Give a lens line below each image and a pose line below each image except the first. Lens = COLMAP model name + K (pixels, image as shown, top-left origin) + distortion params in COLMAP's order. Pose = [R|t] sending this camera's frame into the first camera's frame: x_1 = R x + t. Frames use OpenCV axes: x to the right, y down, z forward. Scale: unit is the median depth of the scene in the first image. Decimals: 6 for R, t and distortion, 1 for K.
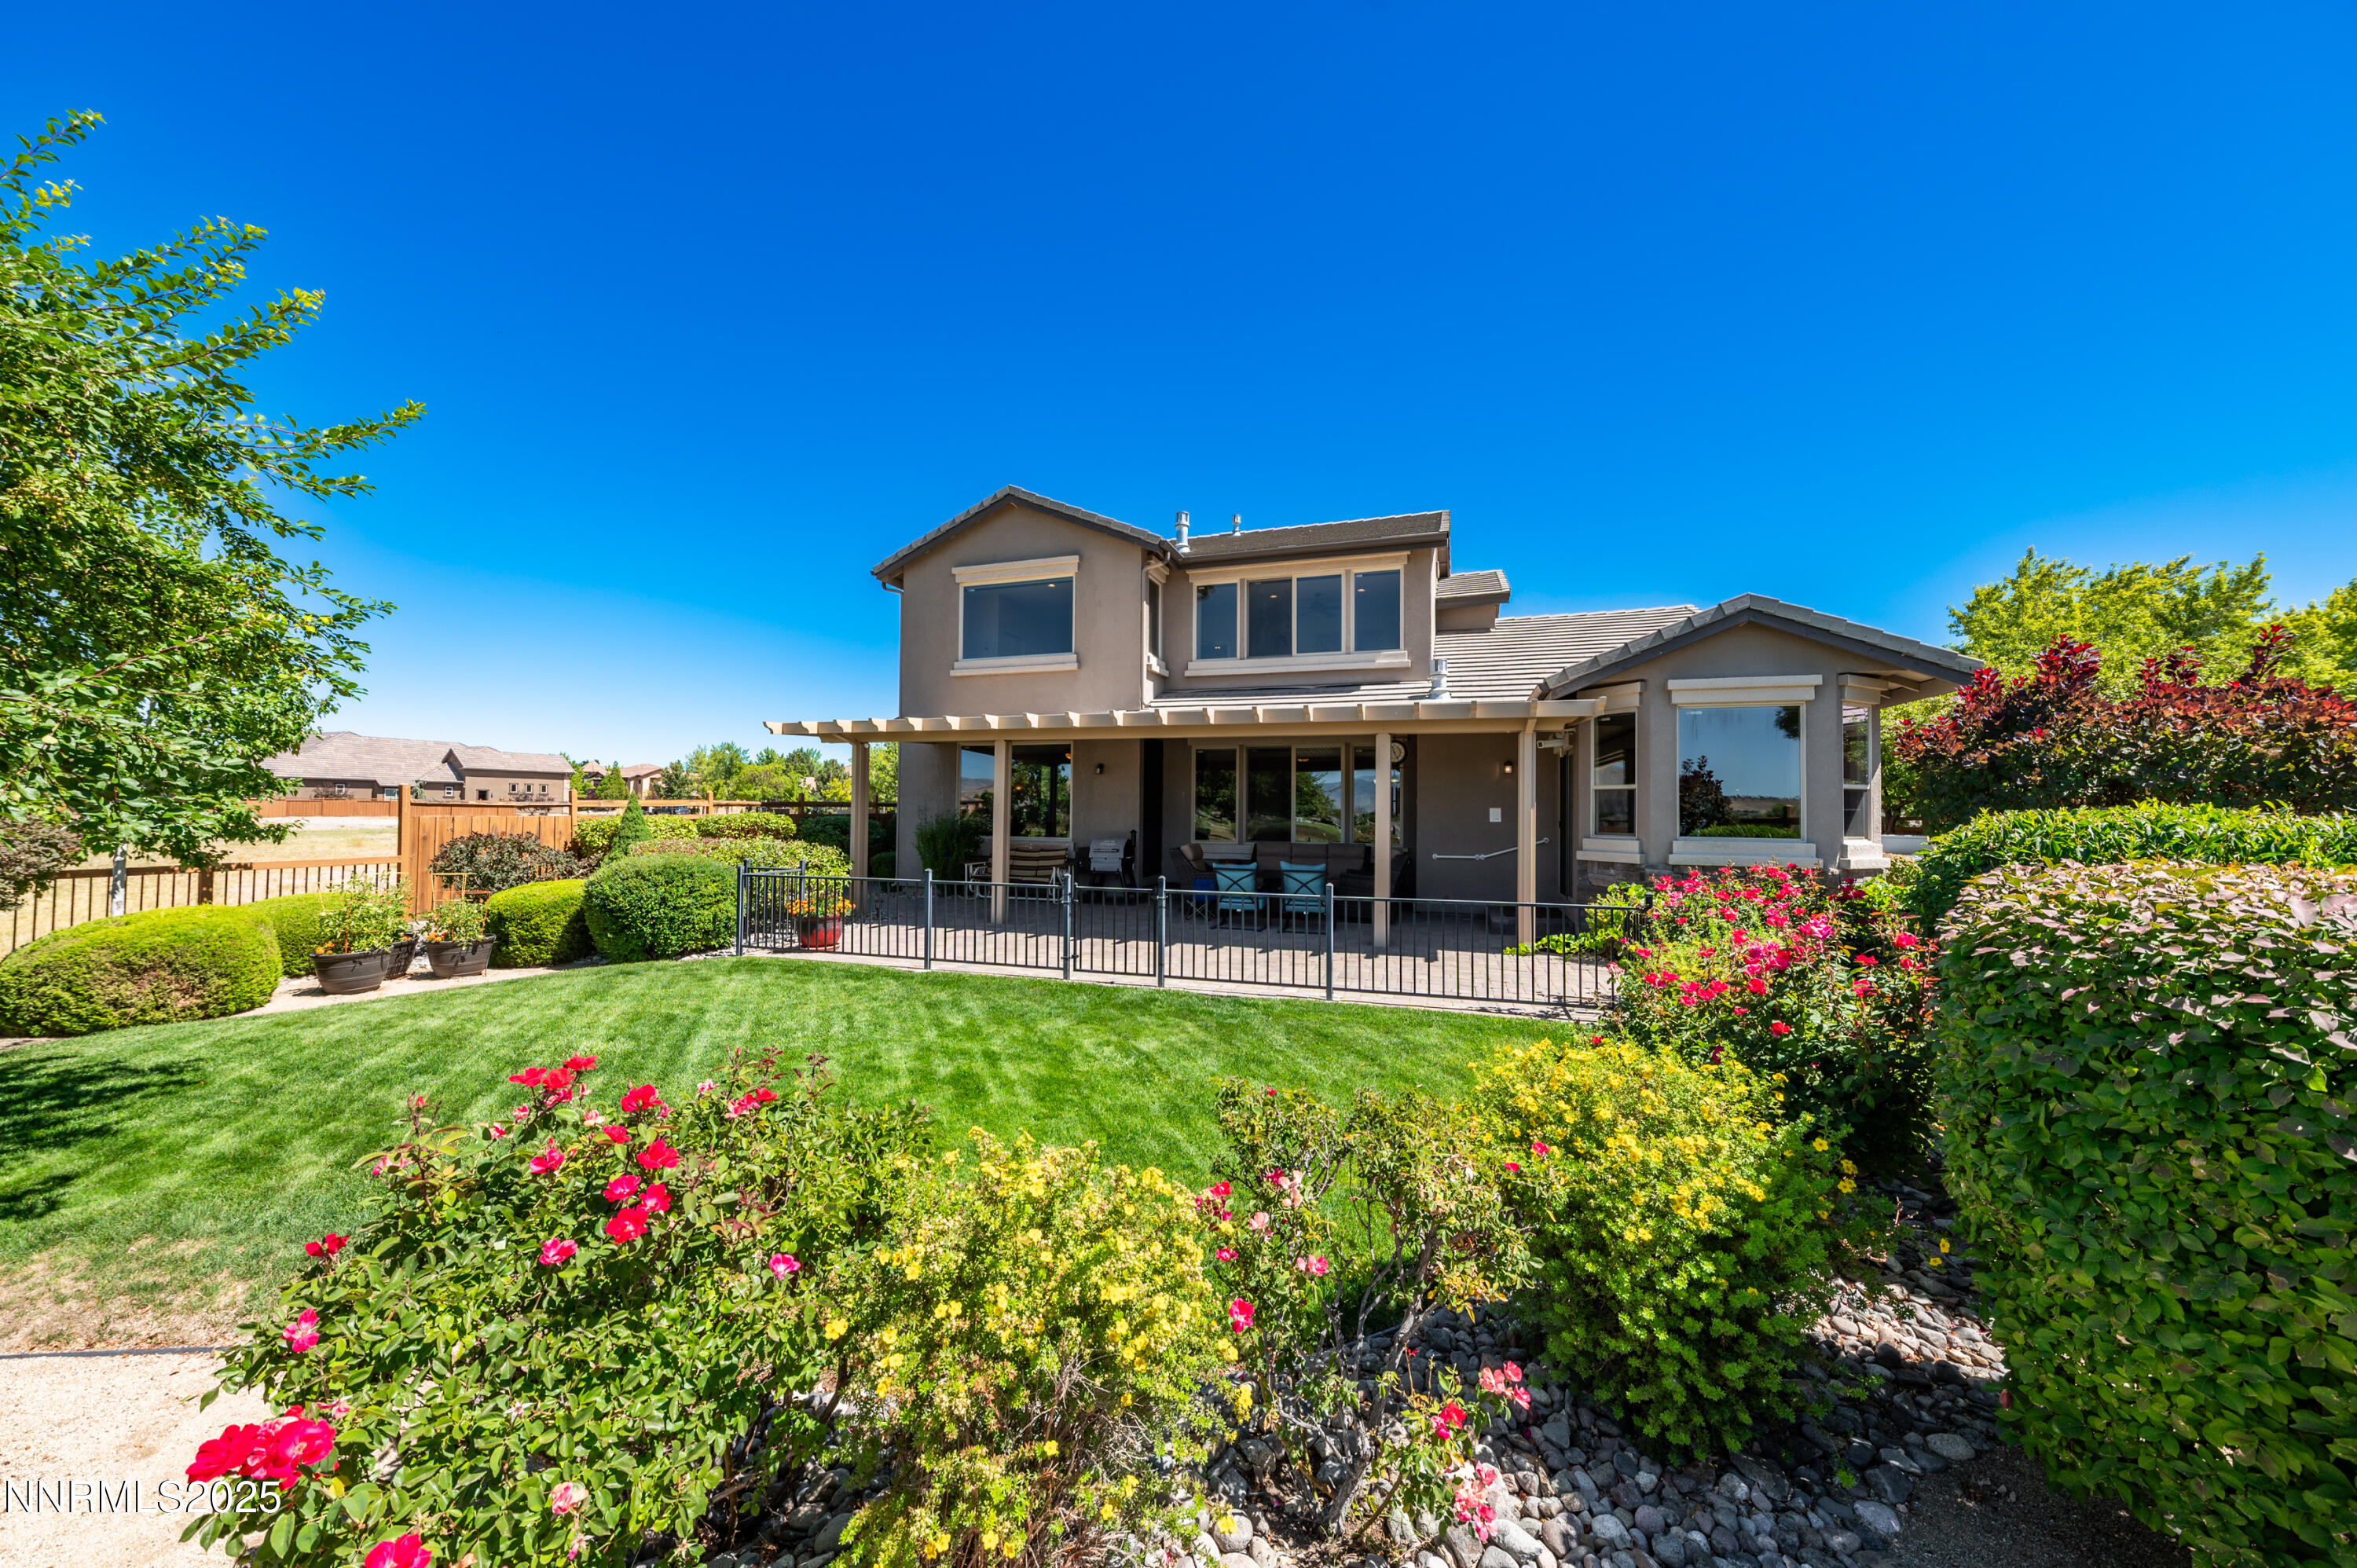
lens RADIAL K [[806.0, 0, 1178.5], [0, 806.0, 784.0], [0, 0, 1]] dist [0.000755, 0.000045]
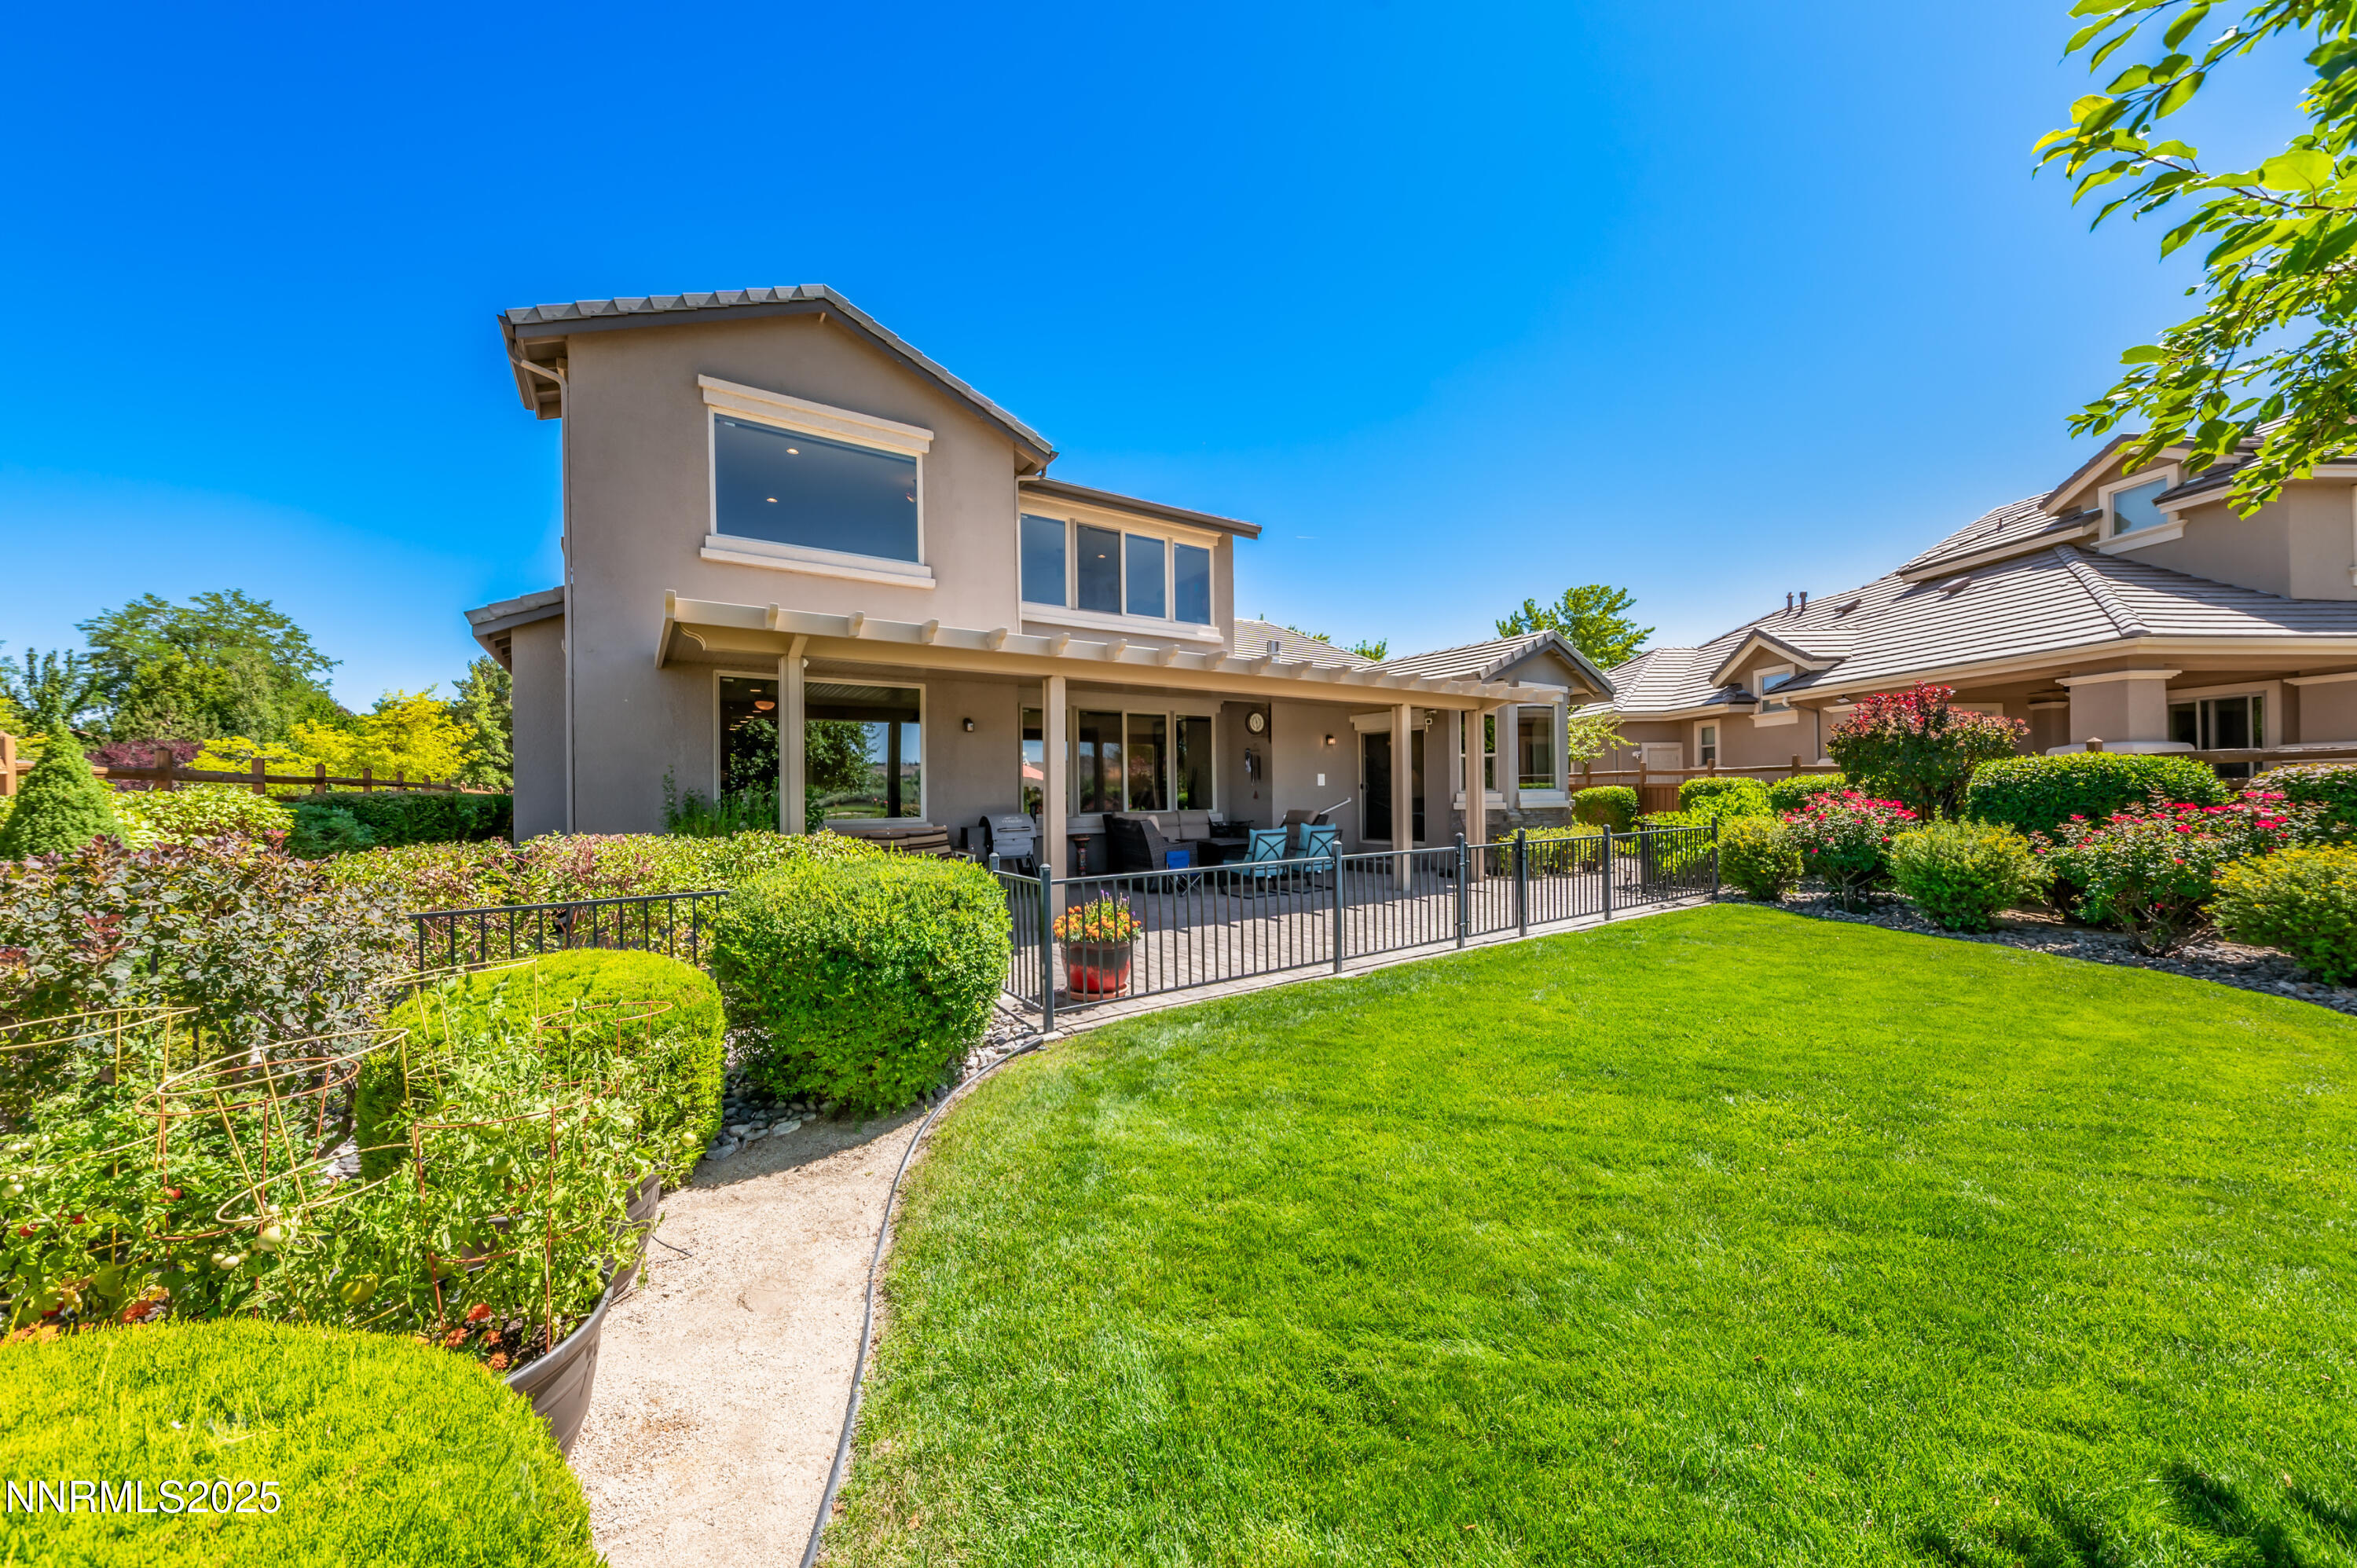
lens RADIAL K [[827.0, 0, 1186.3], [0, 827.0, 778.5], [0, 0, 1]] dist [-0.000398, -0.000099]
pose [[0.610986, 0.001348, 0.791641, -0.567556], [-0.004683, 0.999987, 0.001911, 0.026679], [-0.791628, -0.004875, 0.610984, 0.358836]]
